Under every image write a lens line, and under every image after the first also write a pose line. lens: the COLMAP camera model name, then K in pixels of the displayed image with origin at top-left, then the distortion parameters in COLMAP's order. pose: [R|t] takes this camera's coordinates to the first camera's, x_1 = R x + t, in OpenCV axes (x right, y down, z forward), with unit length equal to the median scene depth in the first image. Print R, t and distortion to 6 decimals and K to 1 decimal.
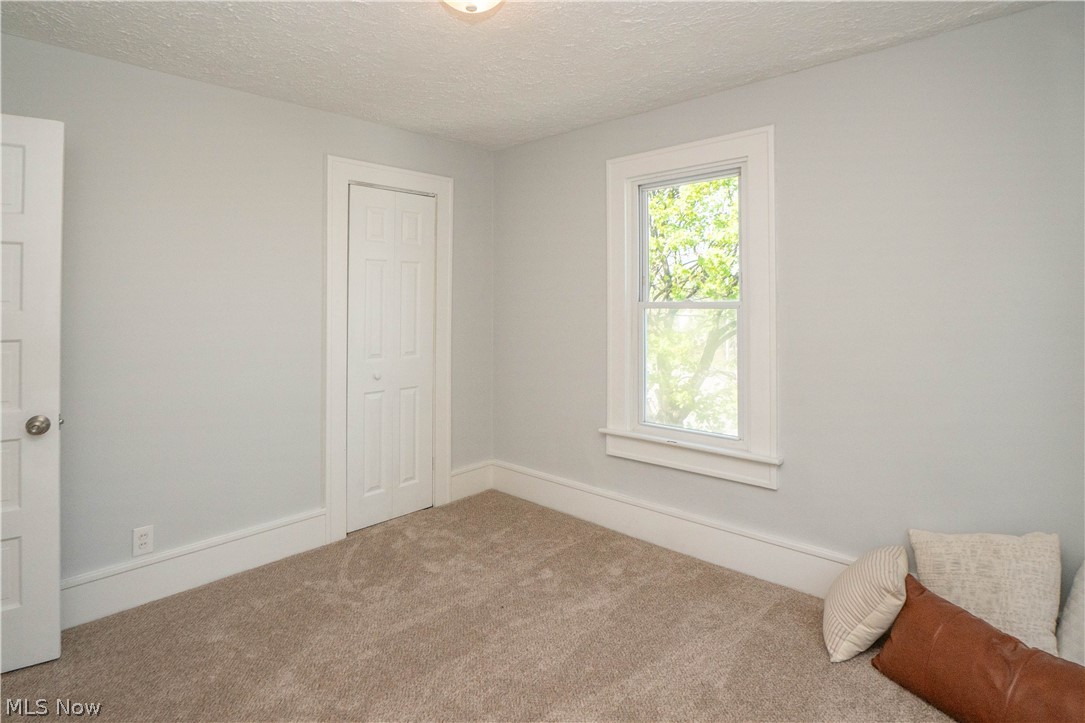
lens RADIAL K [[580.5, 0, 542.8], [0, 580.5, 305.6], [0, 0, 1]] dist [-0.002539, 0.000251]
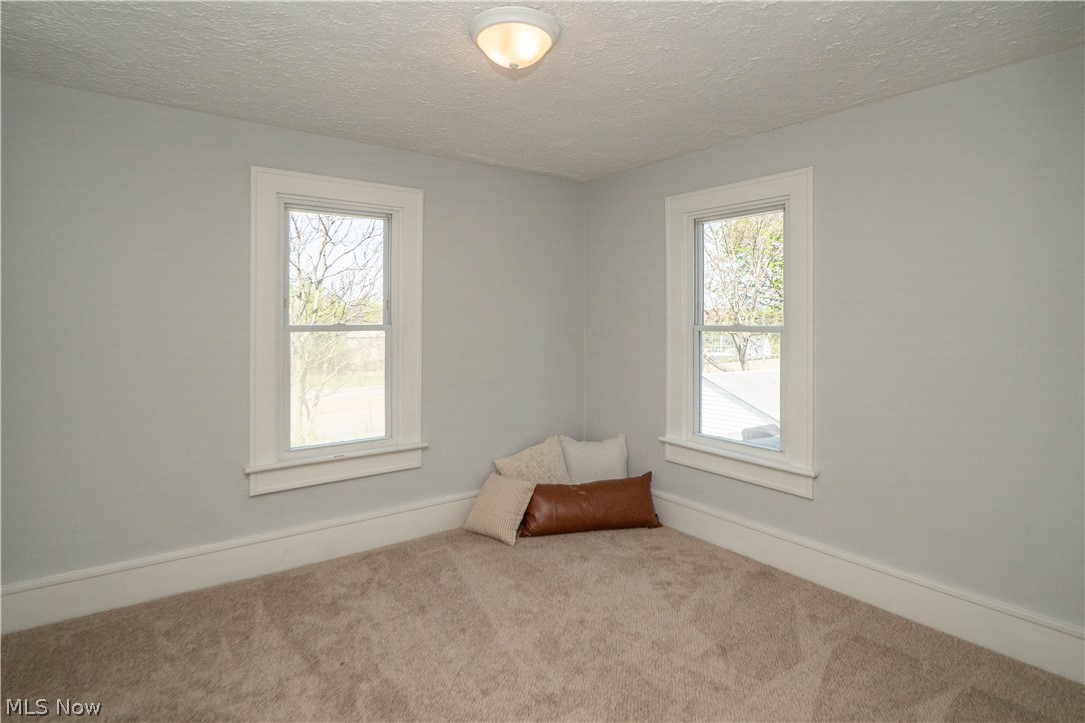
lens RADIAL K [[547.8, 0, 540.3], [0, 547.8, 336.9], [0, 0, 1]] dist [-0.031704, 0.002296]
pose [[0.167700, -0.015616, 0.985714, -0.729439], [0.006480, 0.999870, 0.014737, 0.003222], [-0.985817, 0.003916, 0.167779, 0.486040]]
